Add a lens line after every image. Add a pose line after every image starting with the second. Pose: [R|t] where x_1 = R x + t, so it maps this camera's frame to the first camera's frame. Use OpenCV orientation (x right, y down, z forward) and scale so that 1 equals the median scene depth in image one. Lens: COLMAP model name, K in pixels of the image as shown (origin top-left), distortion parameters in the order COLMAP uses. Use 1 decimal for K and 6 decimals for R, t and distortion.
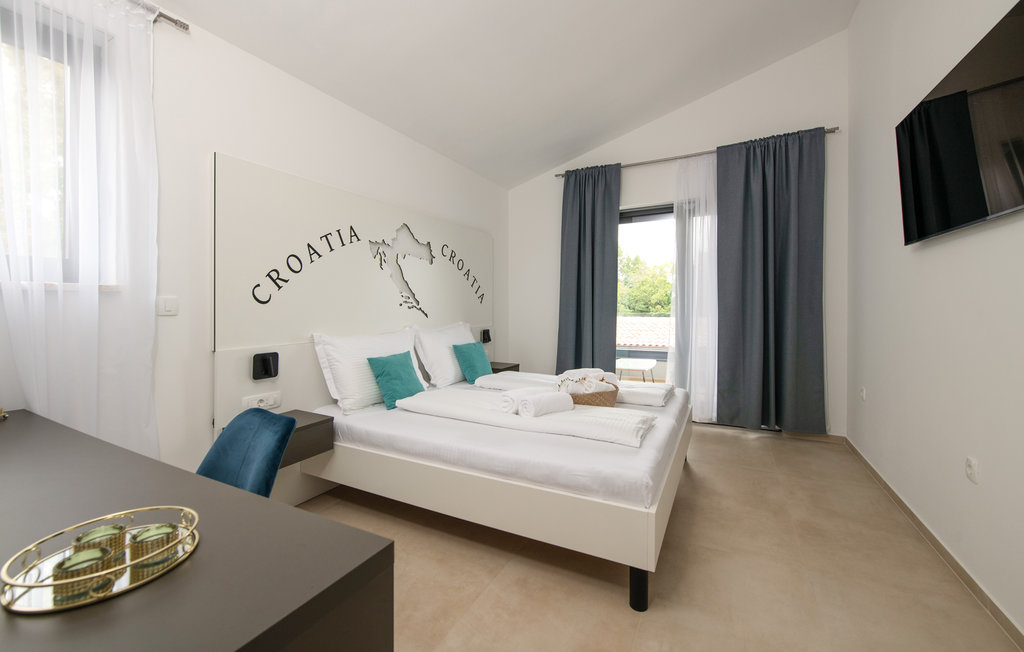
lens RADIAL K [[403.9, 0, 512.0], [0, 403.9, 326.0], [0, 0, 1]] dist [-0.000442, 0.000014]
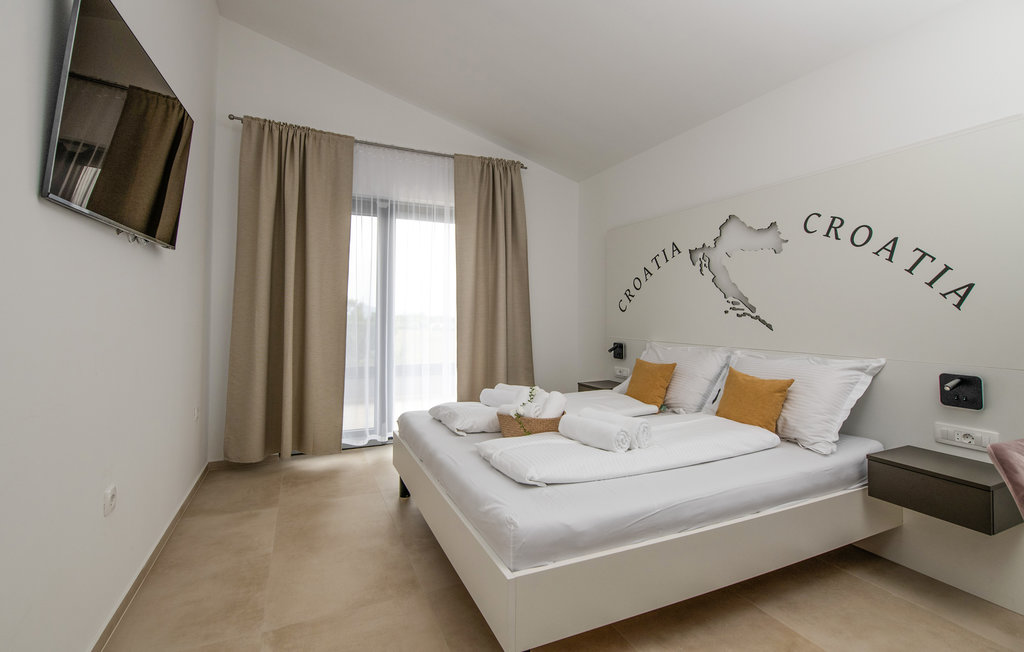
lens RADIAL K [[462.7, 0, 512.7], [0, 462.7, 312.9], [0, 0, 1]] dist [0.000843, -0.013584]
pose [[-0.614400, 0.012564, -0.788894, 0.799544], [-0.027985, 0.998897, 0.037704, -0.077851], [0.788498, 0.045243, -0.613371, 1.291680]]
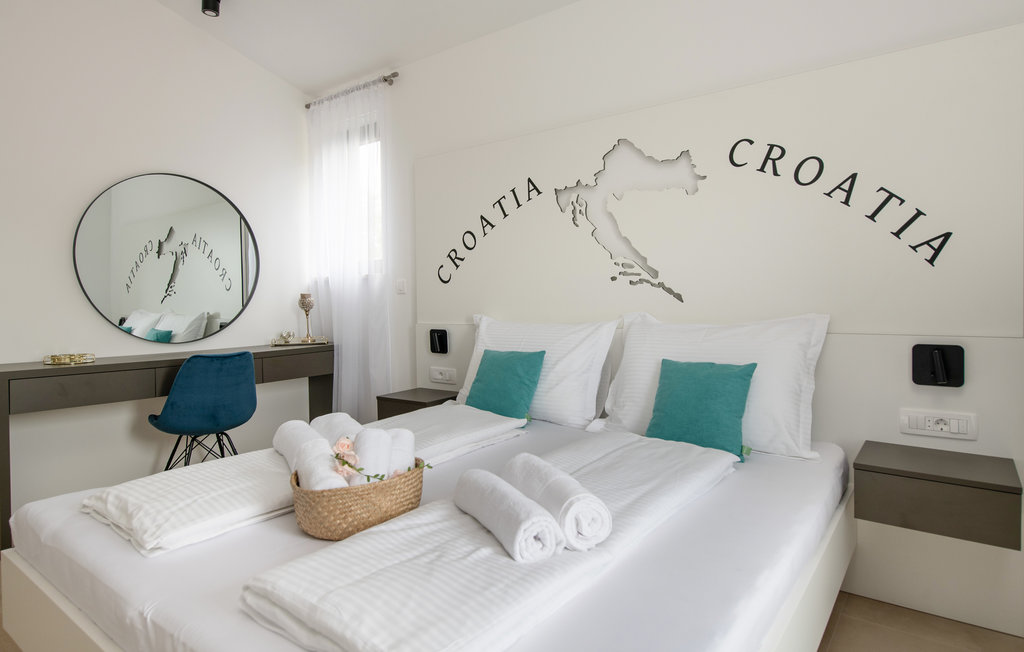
lens RADIAL K [[575.7, 0, 512.0], [0, 575.7, 326.0], [0, 0, 1]] dist [-0.000506, -0.000491]
pose [[-0.162878, 0.065677, -0.984458, 0.619597], [-0.027980, 0.997073, 0.071148, -0.040479], [0.986249, 0.039134, -0.160564, 1.030065]]
